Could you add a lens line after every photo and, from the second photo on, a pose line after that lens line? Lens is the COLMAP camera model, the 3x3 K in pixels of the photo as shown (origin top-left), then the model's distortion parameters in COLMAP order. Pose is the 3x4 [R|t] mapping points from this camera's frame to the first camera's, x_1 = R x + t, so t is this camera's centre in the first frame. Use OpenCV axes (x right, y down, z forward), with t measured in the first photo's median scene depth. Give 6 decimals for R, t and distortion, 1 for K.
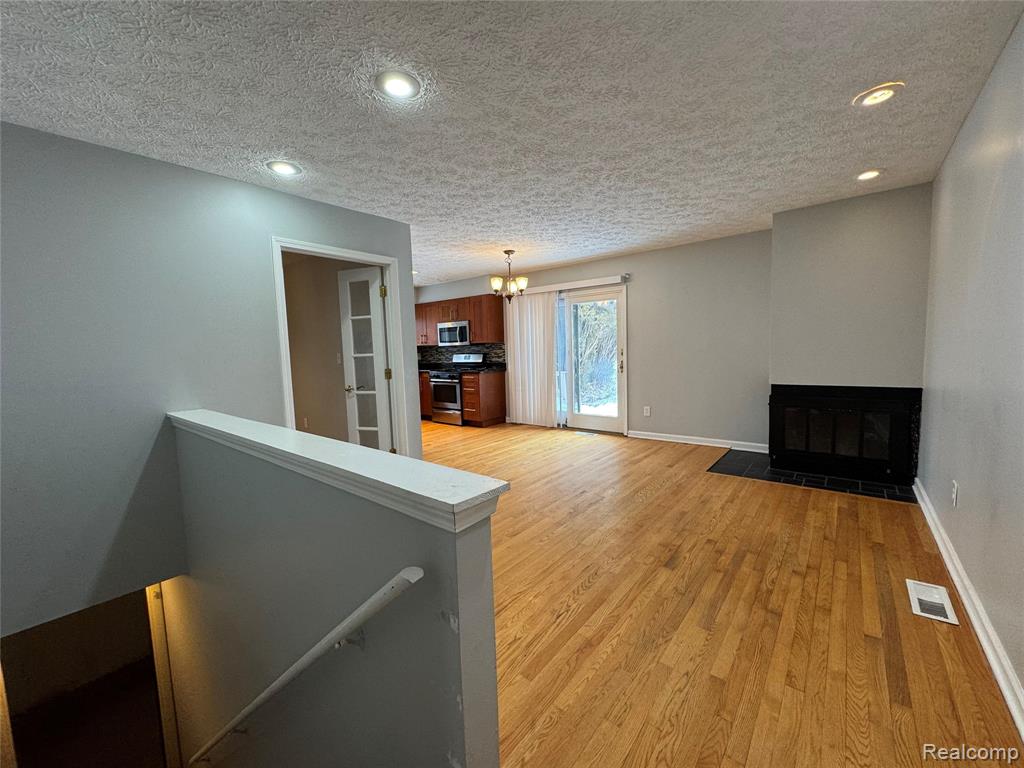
lens RADIAL K [[406.1, 0, 516.7], [0, 406.1, 388.7], [0, 0, 1]] dist [-0.000539, -0.000127]
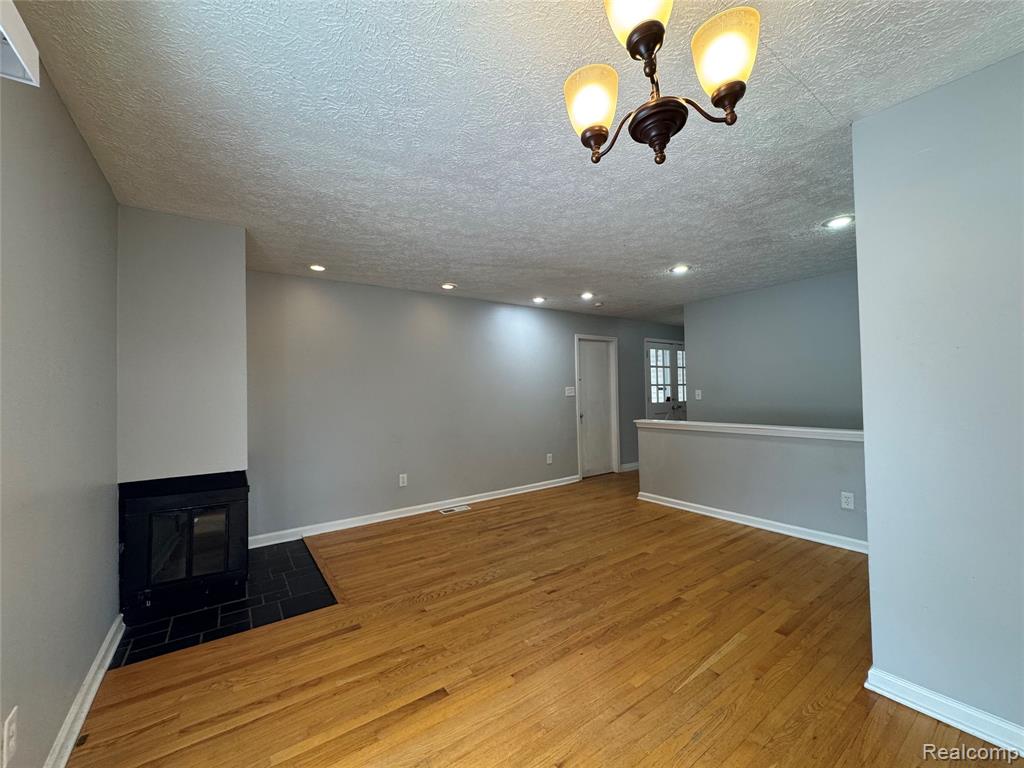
lens RADIAL K [[406.1, 0, 515.0], [0, 406.1, 379.9], [0, 0, 1]] dist [-0.000539, -0.000127]
pose [[-0.962012, 0.066606, 0.264756, 0.007222], [0.082885, 0.995264, 0.050786, -0.271455], [-0.260119, 0.070801, -0.962977, 2.616854]]
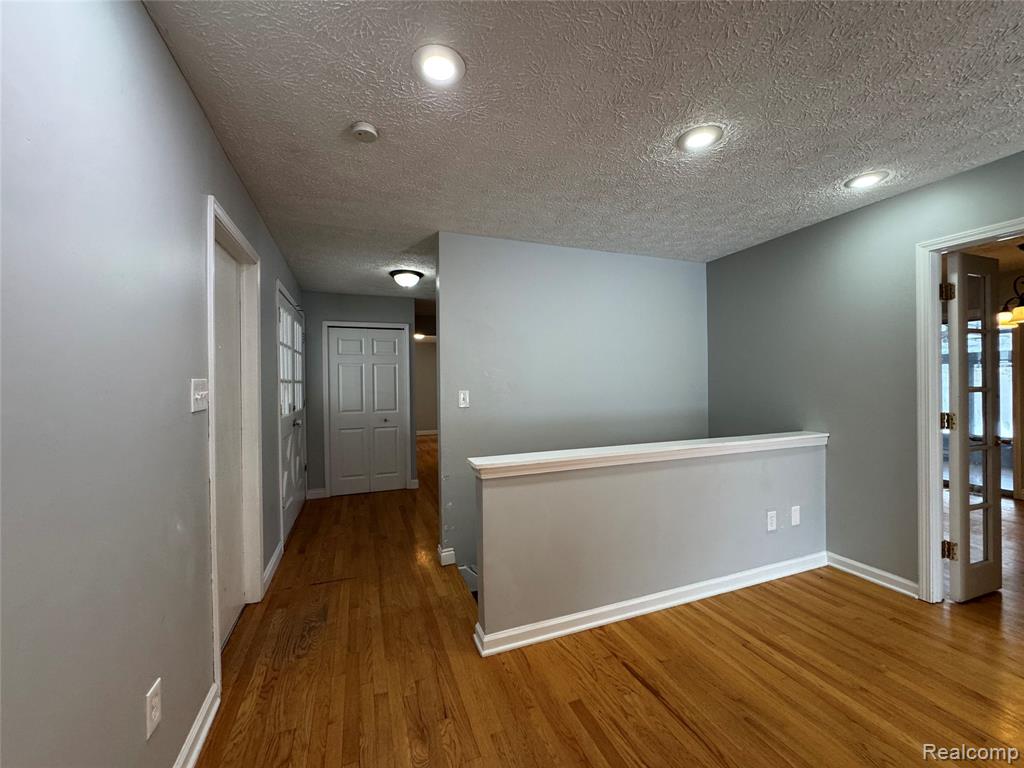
lens RADIAL K [[406.1, 0, 512.0], [0, 406.1, 382.7], [0, 0, 1]] dist [-0.000539, -0.000127]
pose [[-0.499541, 0.044547, -0.865144, 0.681499], [-0.049353, 0.995592, 0.079760, -0.146579], [0.864883, 0.082541, -0.495141, 0.895696]]
